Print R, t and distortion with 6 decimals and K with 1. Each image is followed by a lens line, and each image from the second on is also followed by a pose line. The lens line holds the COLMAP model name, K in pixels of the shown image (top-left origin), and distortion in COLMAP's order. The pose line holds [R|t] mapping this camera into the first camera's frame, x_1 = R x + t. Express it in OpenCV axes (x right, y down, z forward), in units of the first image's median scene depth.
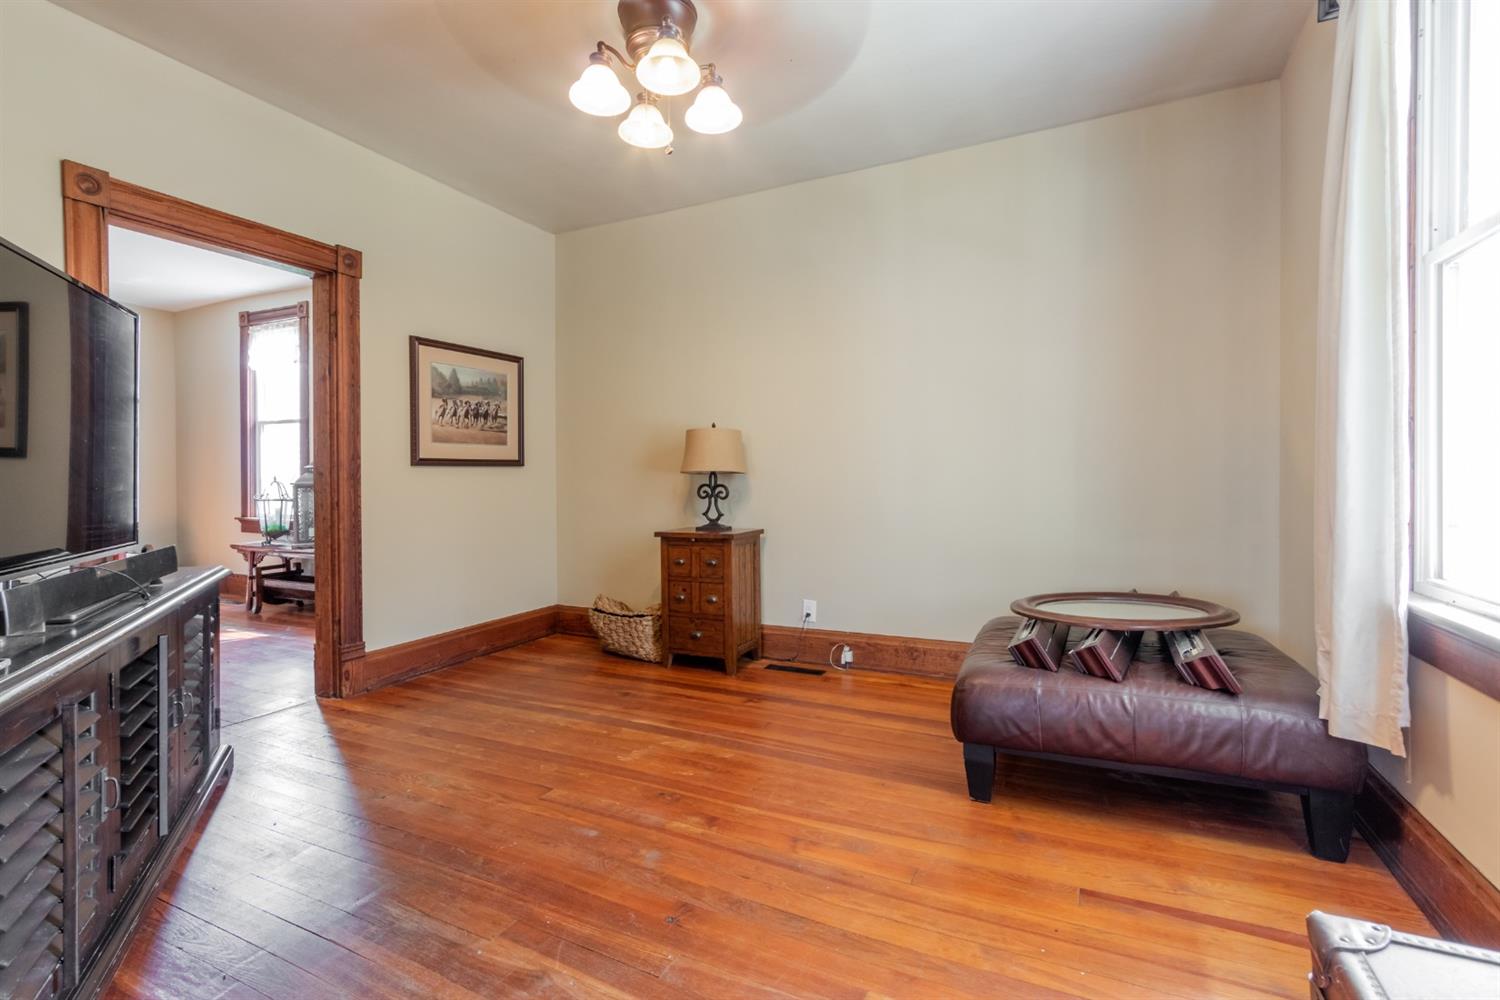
lens RADIAL K [[666.2, 0, 750.0], [0, 666.2, 500.0], [0, 0, 1]] dist [0.000273, 0.000000]
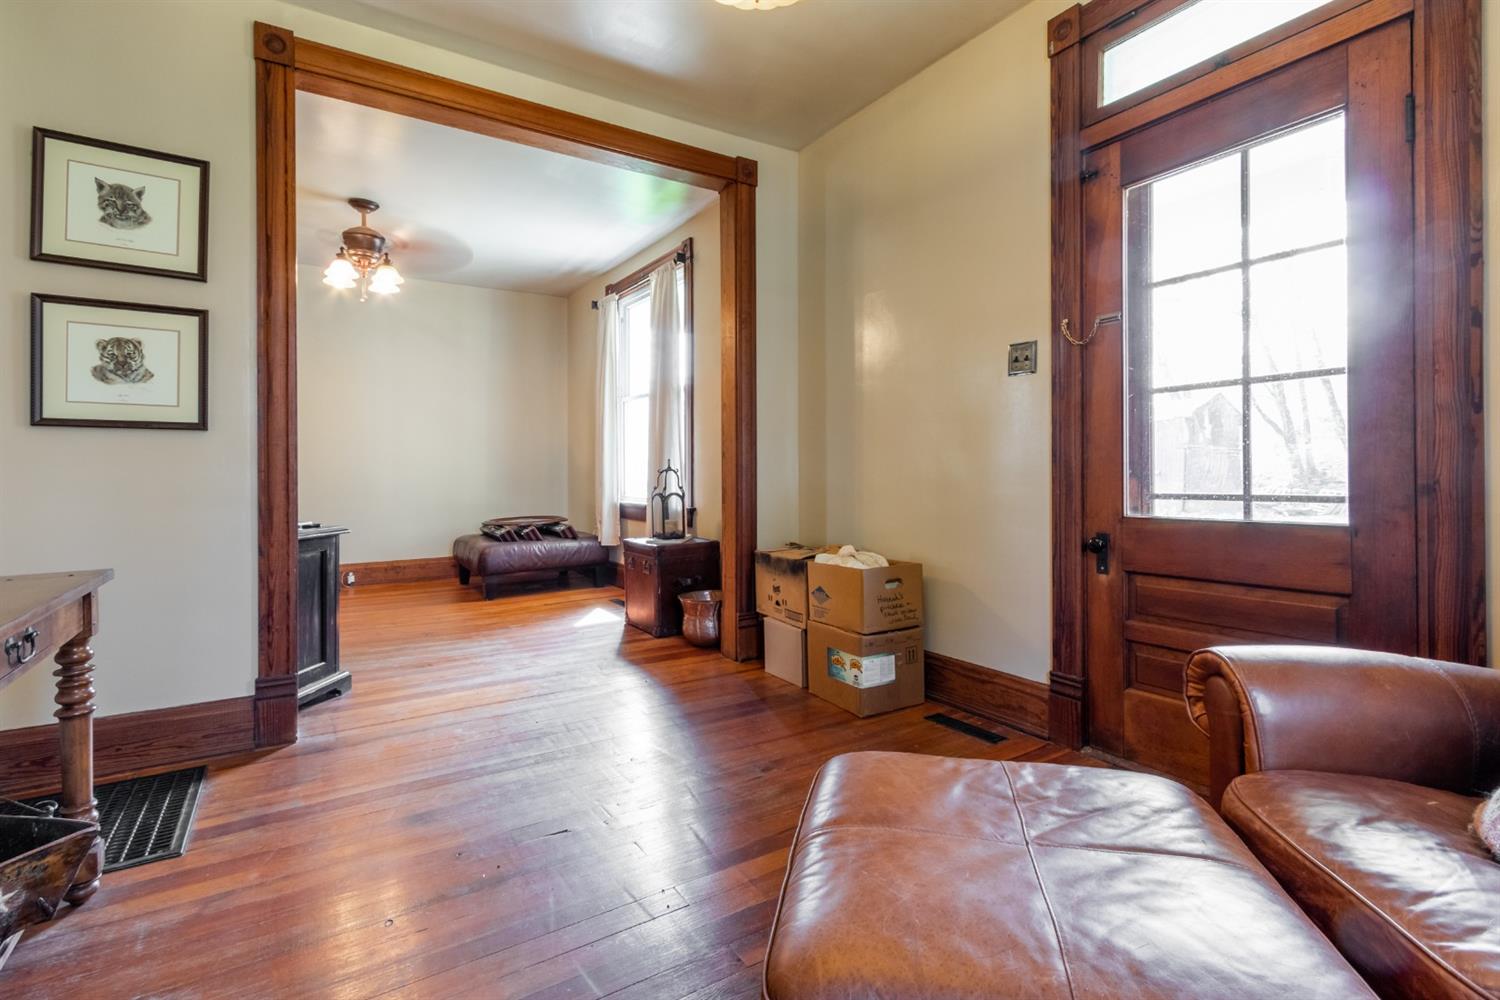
lens RADIAL K [[708.2, 0, 747.4], [0, 708.2, 475.7], [0, 0, 1]] dist [-0.000182, -0.000017]
pose [[0.520594, 0.003133, 0.853799, -1.310124], [0.020607, 0.999656, -0.016233, 0.073228], [-0.853556, 0.026045, 0.520350, -1.073291]]
